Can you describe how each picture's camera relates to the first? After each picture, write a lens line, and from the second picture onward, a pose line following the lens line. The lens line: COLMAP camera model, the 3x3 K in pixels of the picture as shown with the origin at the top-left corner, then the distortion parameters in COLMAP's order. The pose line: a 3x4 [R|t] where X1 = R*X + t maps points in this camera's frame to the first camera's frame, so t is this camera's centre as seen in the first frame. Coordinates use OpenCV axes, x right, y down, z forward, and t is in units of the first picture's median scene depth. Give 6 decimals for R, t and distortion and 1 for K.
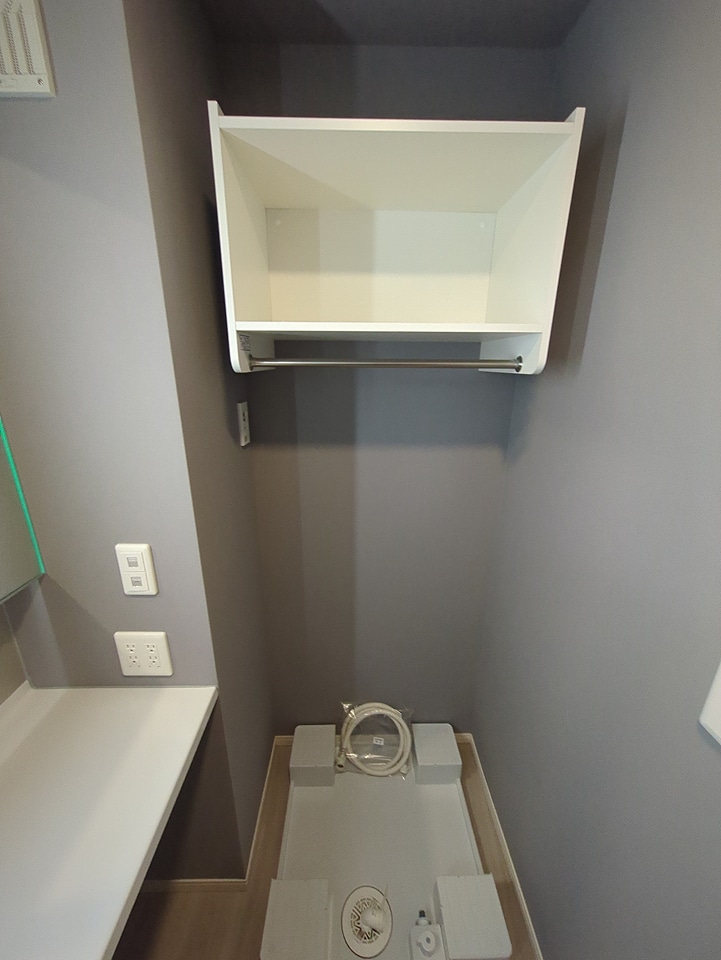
lens RADIAL K [[371.7, 0, 357.0], [0, 371.7, 484.3], [0, 0, 1]] dist [-0.001671, 0.000063]
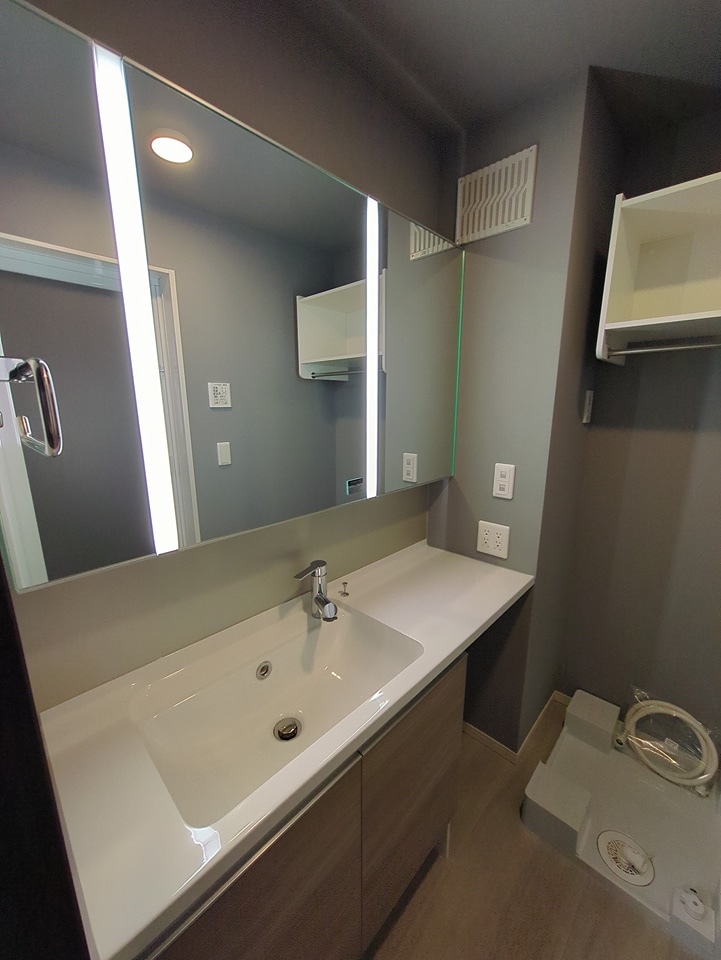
lens RADIAL K [[375.6, 0, 361.5], [0, 375.6, 484.6], [0, 0, 1]] dist [-0.003332, 0.000823]
pose [[0.716564, 0.143466, -0.682607, 0.079420], [-0.211483, 0.977240, -0.016614, 0.354676], [0.664688, 0.156265, 0.730596, -0.546179]]
